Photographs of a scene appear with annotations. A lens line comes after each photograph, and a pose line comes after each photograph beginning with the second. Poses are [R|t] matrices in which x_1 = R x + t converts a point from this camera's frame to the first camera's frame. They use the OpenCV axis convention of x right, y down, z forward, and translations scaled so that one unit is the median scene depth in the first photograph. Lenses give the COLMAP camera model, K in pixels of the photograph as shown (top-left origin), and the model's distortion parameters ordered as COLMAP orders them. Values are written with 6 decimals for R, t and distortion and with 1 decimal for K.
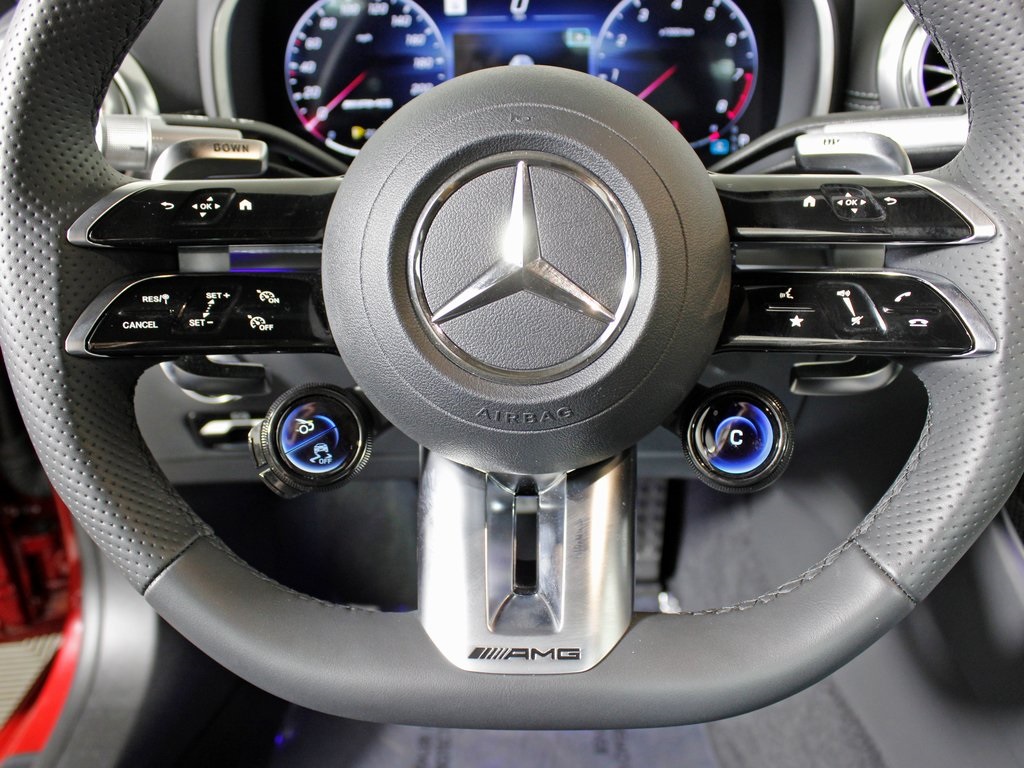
lens RADIAL K [[965.5, 0, 513.0], [0, 965.5, 401.7], [0, 0, 1]] dist [-0.170385, 0.141512]
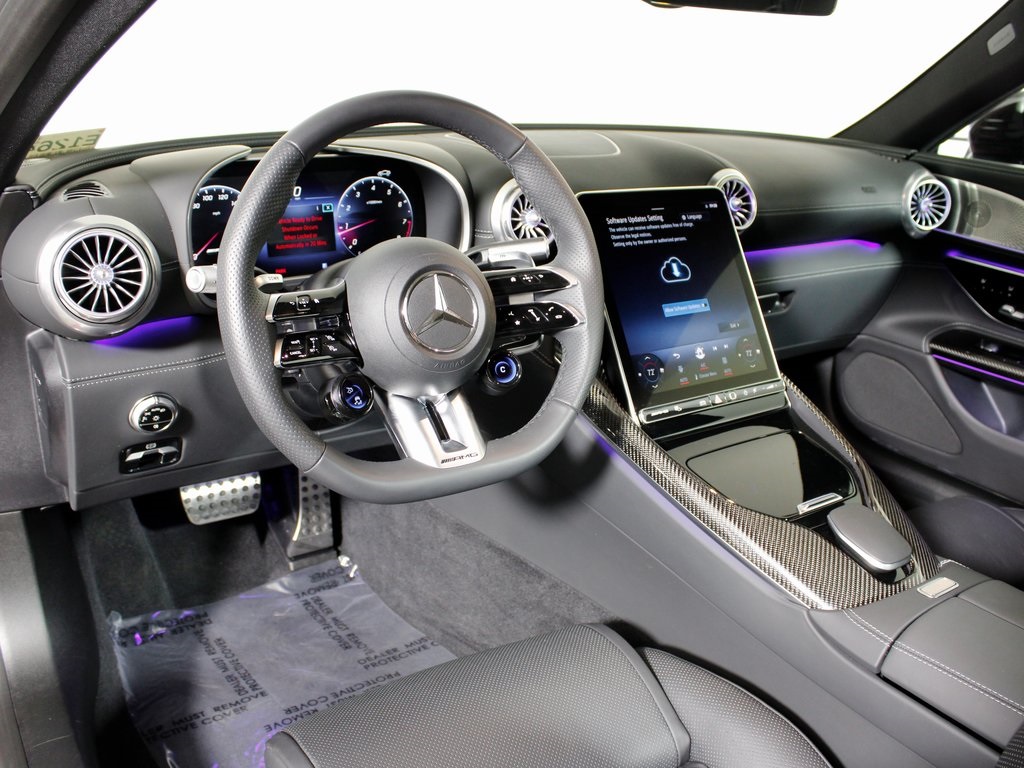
lens RADIAL K [[965.5, 0, 513.0], [0, 965.5, 401.7], [0, 0, 1]] dist [-0.170385, 0.141512]
pose [[0.818608, -0.149818, 0.554468, -1.314486], [0.200709, 0.979136, -0.031761, 0.228357], [-0.538141, 0.137286, 0.831599, -1.298123]]
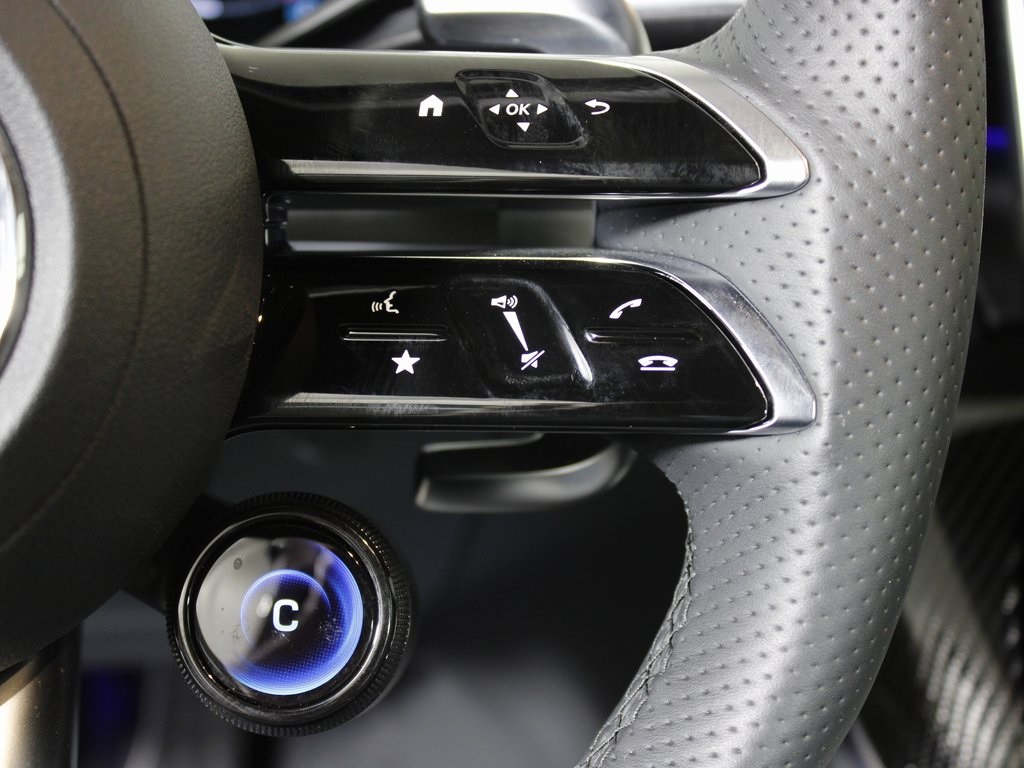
lens RADIAL K [[1706.6, 0, 512.0], [0, 1706.6, 384.0], [0, 0, 1]] dist [-0.029114, -0.012034]
pose [[0.959961, -0.007676, 0.280028, 0.116807], [0.024689, 0.998053, -0.057278, -0.025542], [-0.279043, 0.061898, 0.958282, 0.190843]]
